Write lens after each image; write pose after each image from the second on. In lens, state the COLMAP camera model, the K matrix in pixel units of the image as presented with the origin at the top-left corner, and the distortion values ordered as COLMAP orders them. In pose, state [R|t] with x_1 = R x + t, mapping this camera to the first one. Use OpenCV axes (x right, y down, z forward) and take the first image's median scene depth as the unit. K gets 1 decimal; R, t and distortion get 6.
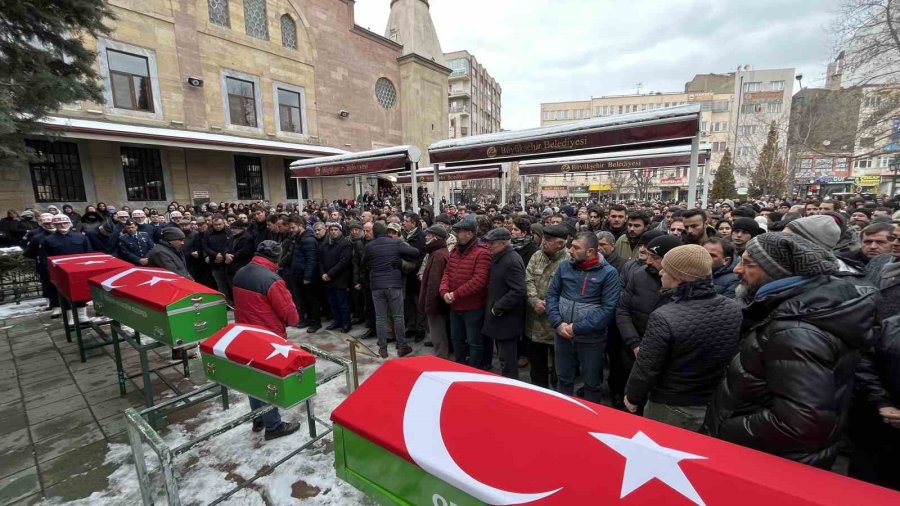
lens RADIAL K [[362.2, 0, 449.3], [0, 362.2, 251.8], [0, 0, 1]] dist [-0.003513, -0.000743]
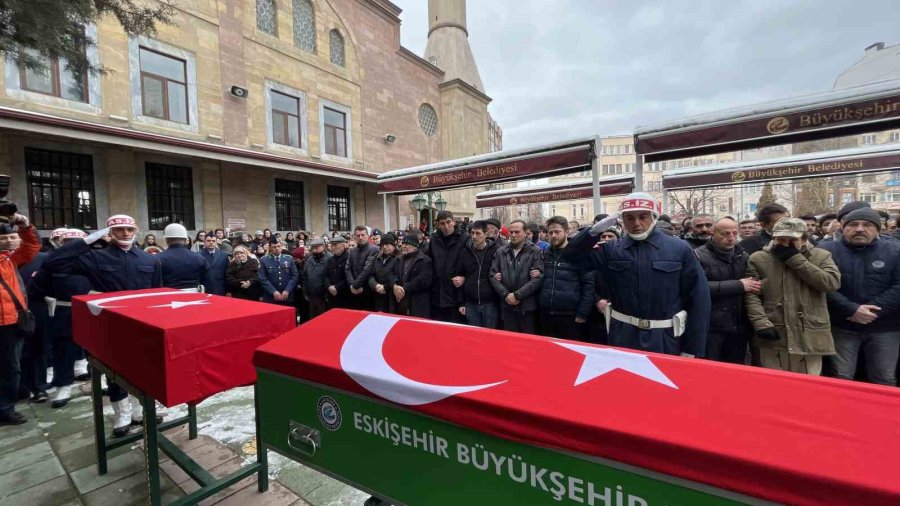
lens RADIAL K [[362.2, 0, 449.7], [0, 362.2, 251.6], [0, 0, 1]] dist [-0.003513, -0.000743]
pose [[0.999448, -0.013246, 0.030452, -0.205321], [0.016721, 0.993010, -0.116843, 0.007210], [-0.028691, 0.117287, 0.992683, 0.162384]]
